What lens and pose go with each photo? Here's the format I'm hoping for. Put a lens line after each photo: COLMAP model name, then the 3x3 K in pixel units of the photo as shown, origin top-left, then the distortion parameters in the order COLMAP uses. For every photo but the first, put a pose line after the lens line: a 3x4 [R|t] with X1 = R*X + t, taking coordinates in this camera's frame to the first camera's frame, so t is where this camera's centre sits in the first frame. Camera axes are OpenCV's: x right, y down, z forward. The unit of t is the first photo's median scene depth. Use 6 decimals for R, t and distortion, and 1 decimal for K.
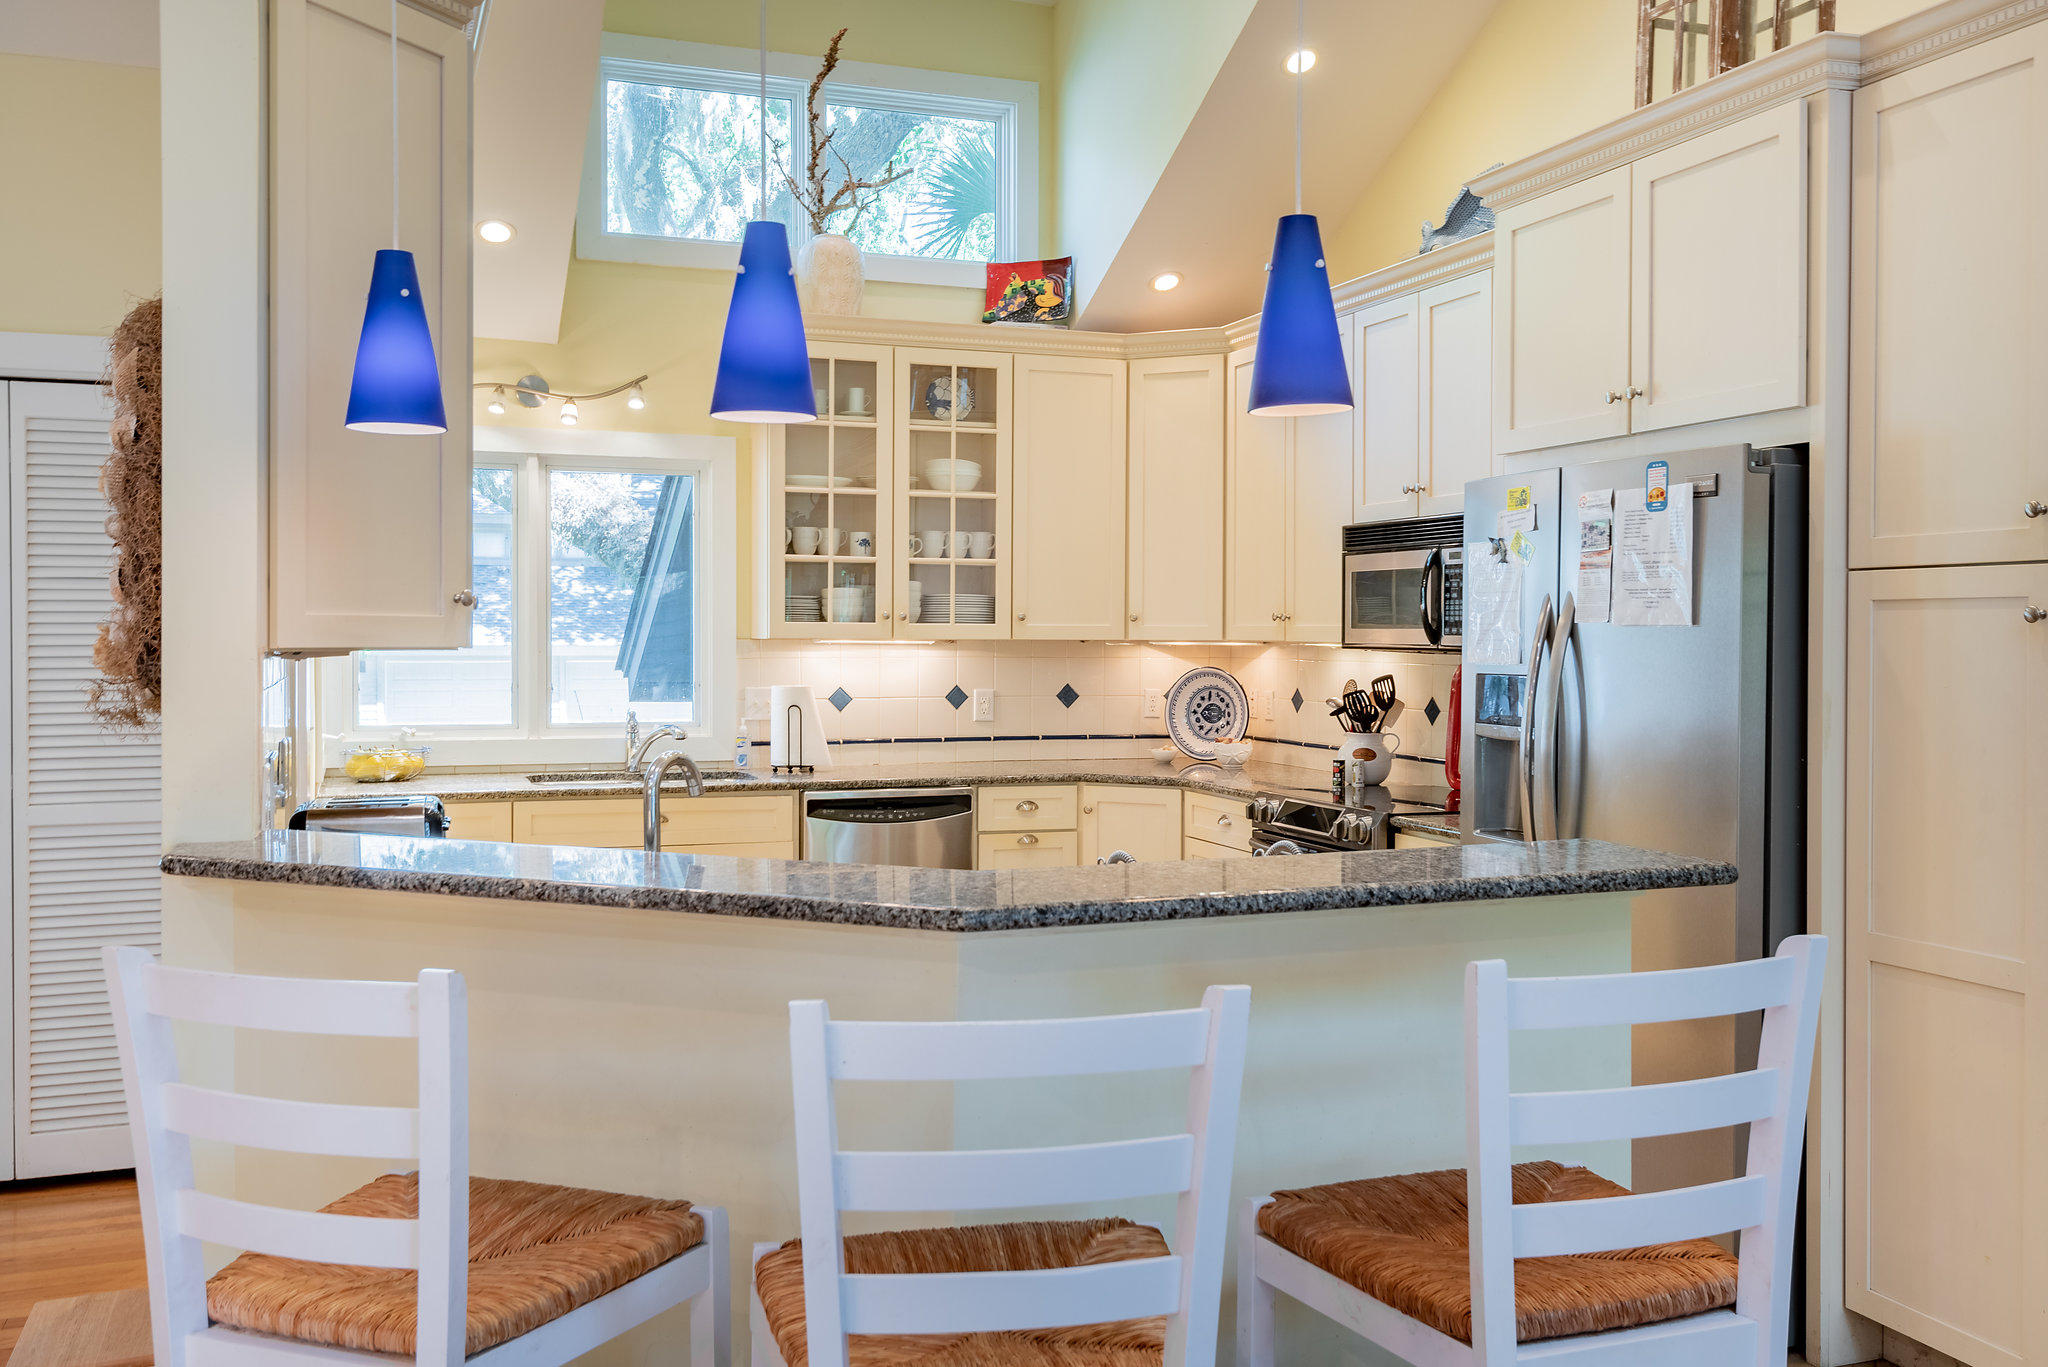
lens RADIAL K [[1716.1, 0, 1022.2], [0, 1716.1, 676.5], [0, 0, 1]] dist [0.004937, 0.001181]
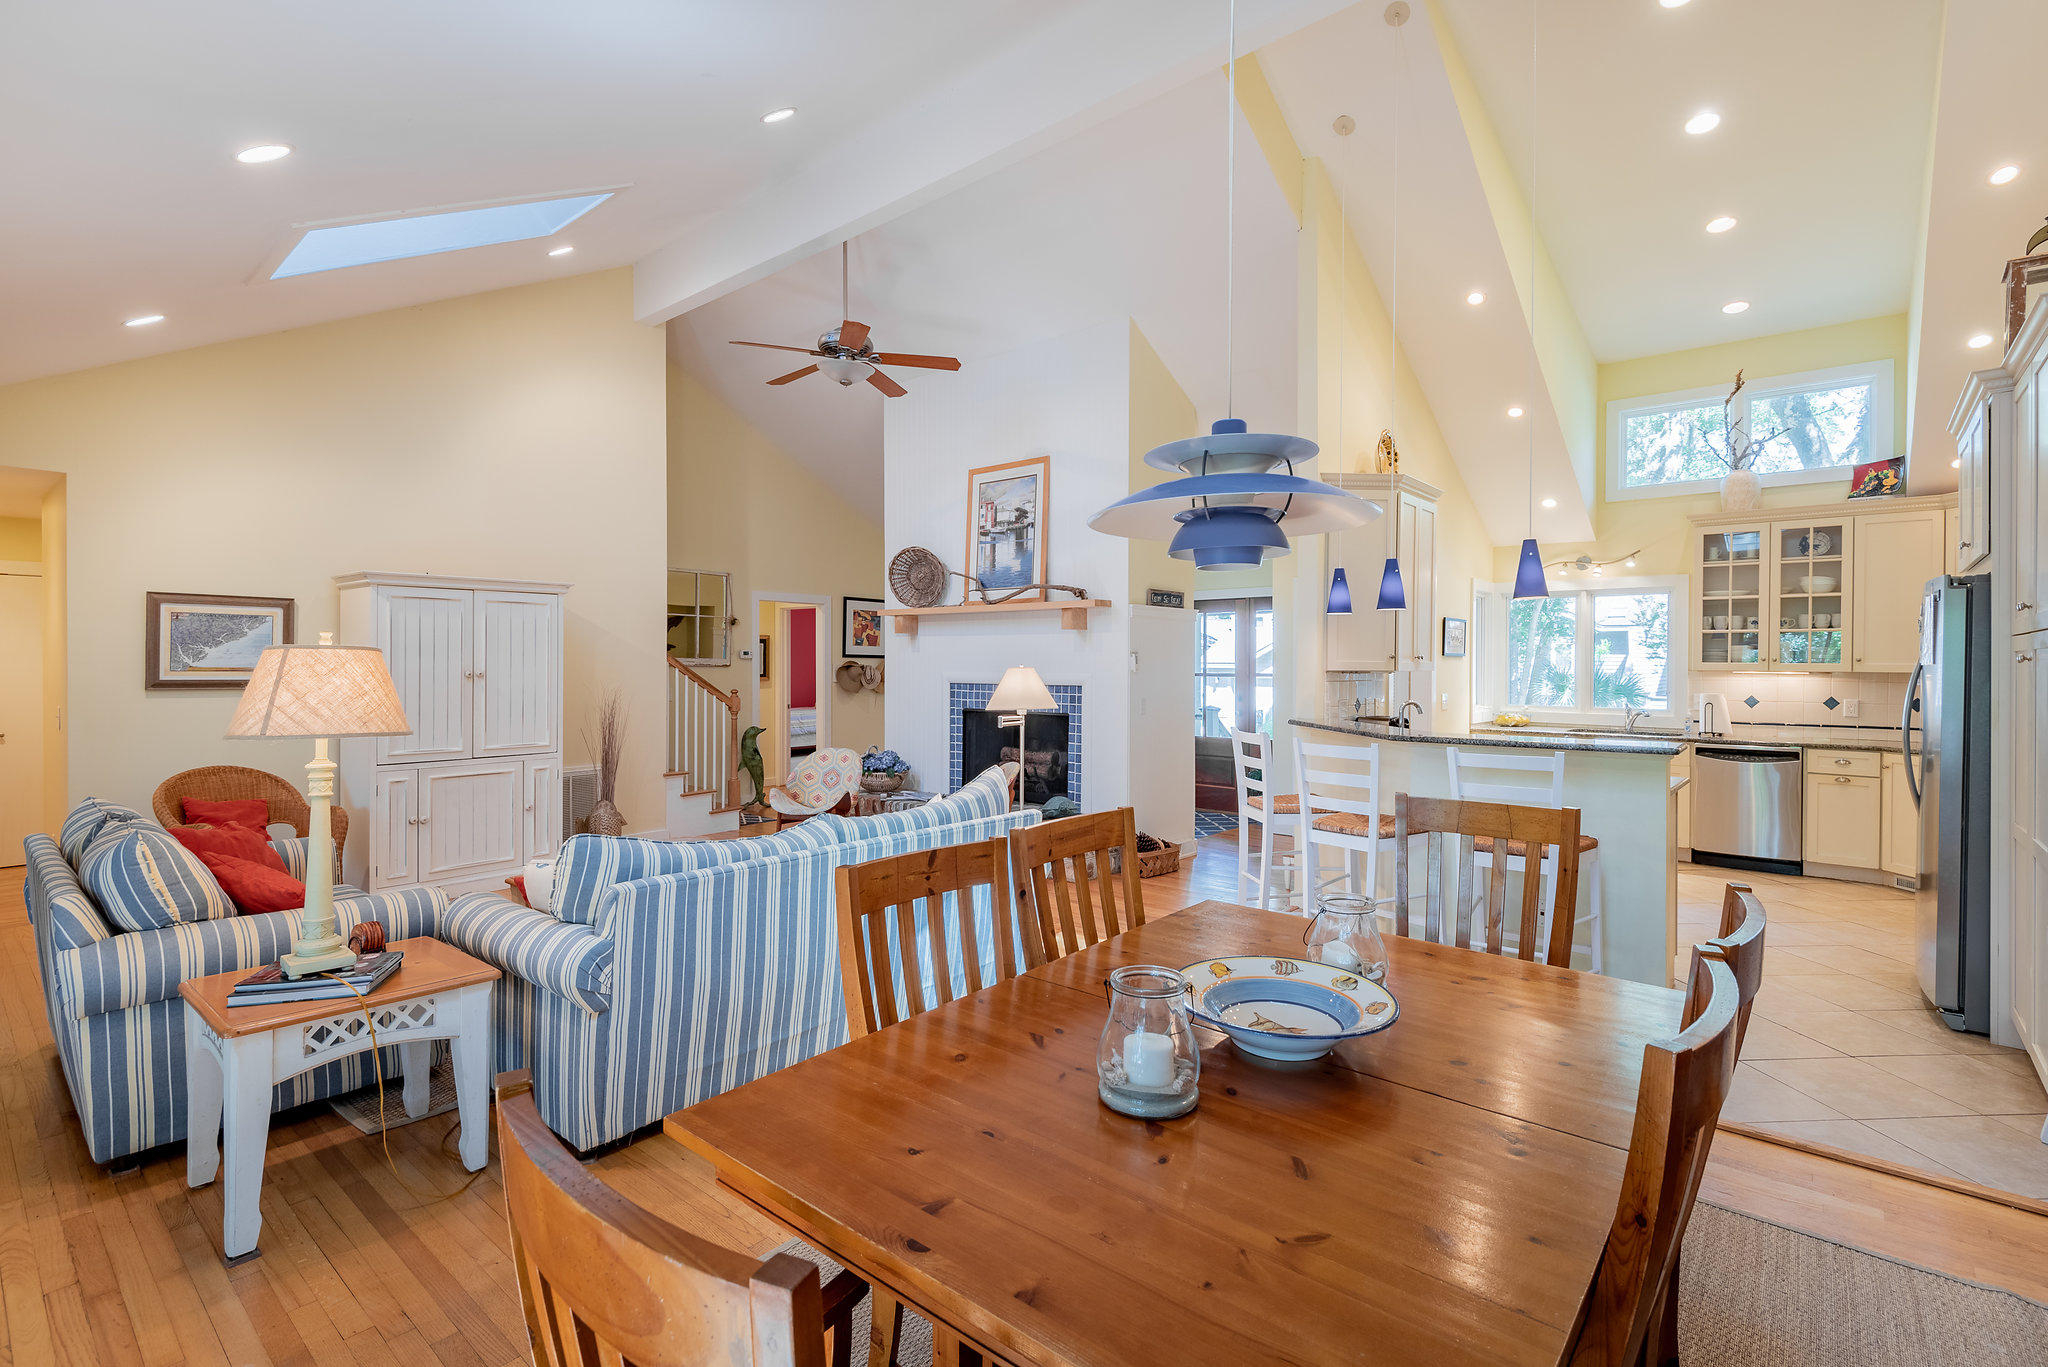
lens RADIAL K [[967.8, 0, 1027.0], [0, 967.8, 672.6], [0, 0, 1]] dist [-0.019367, -0.000563]
pose [[0.489564, 0.006926, -0.871940, 0.462534], [-0.024303, 0.999688, -0.005705, 0.006581], [0.871629, 0.023984, 0.489579, -0.273221]]
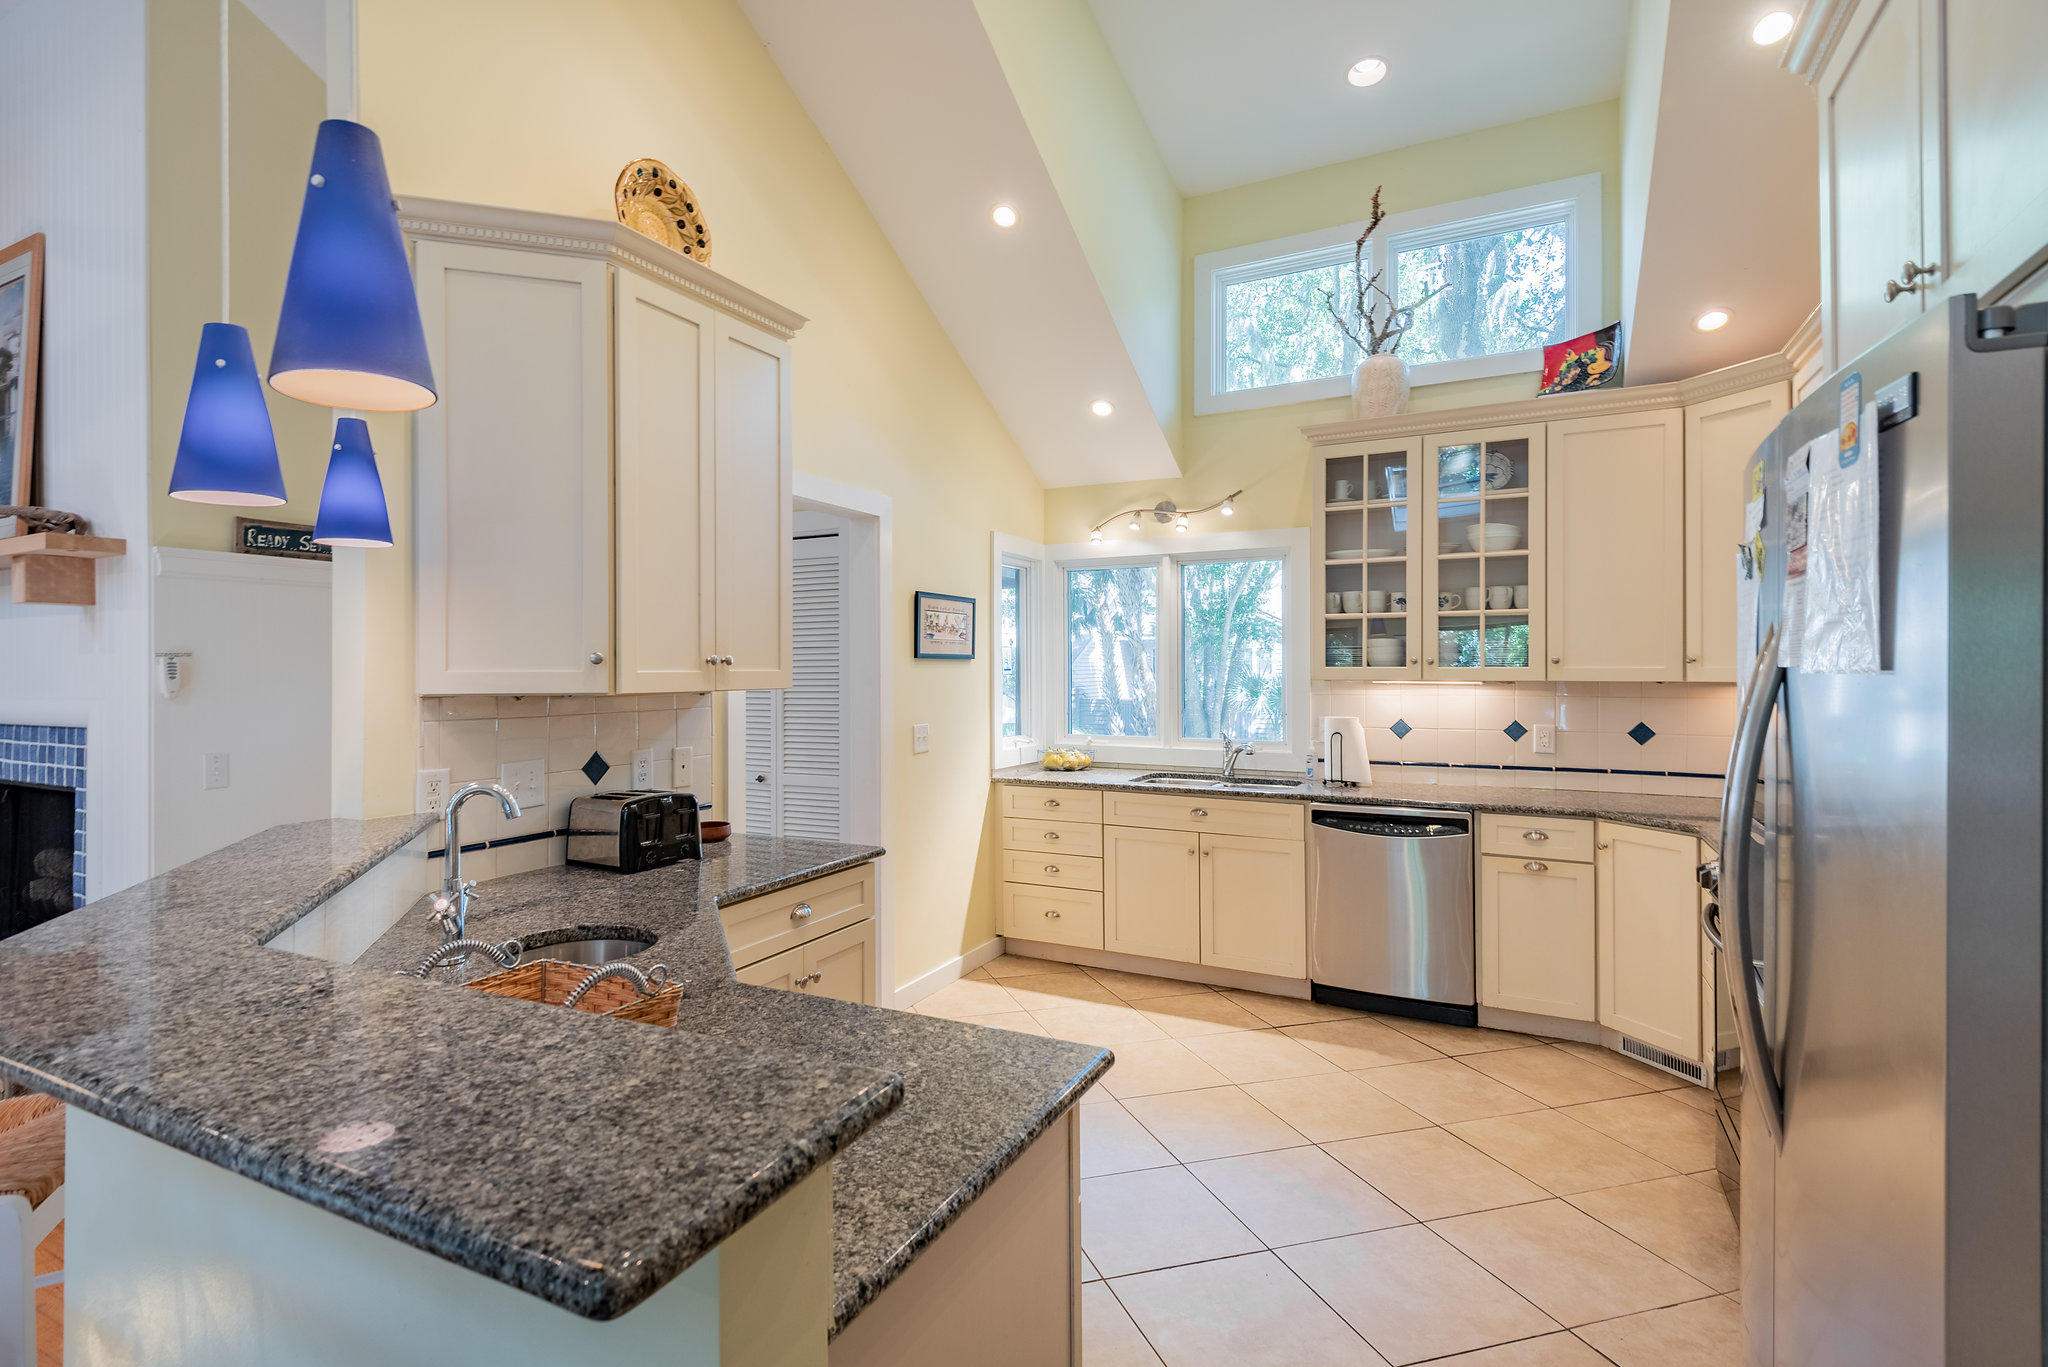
lens RADIAL K [[975.2, 0, 973.6], [0, 975.2, 672.7], [0, 0, 1]] dist [-0.000971, -0.000917]
pose [[0.655004, -0.003961, -0.755615, 0.231953], [-0.013685, 0.999760, -0.017103, -0.011377], [0.755501, 0.021543, 0.654793, 0.321808]]
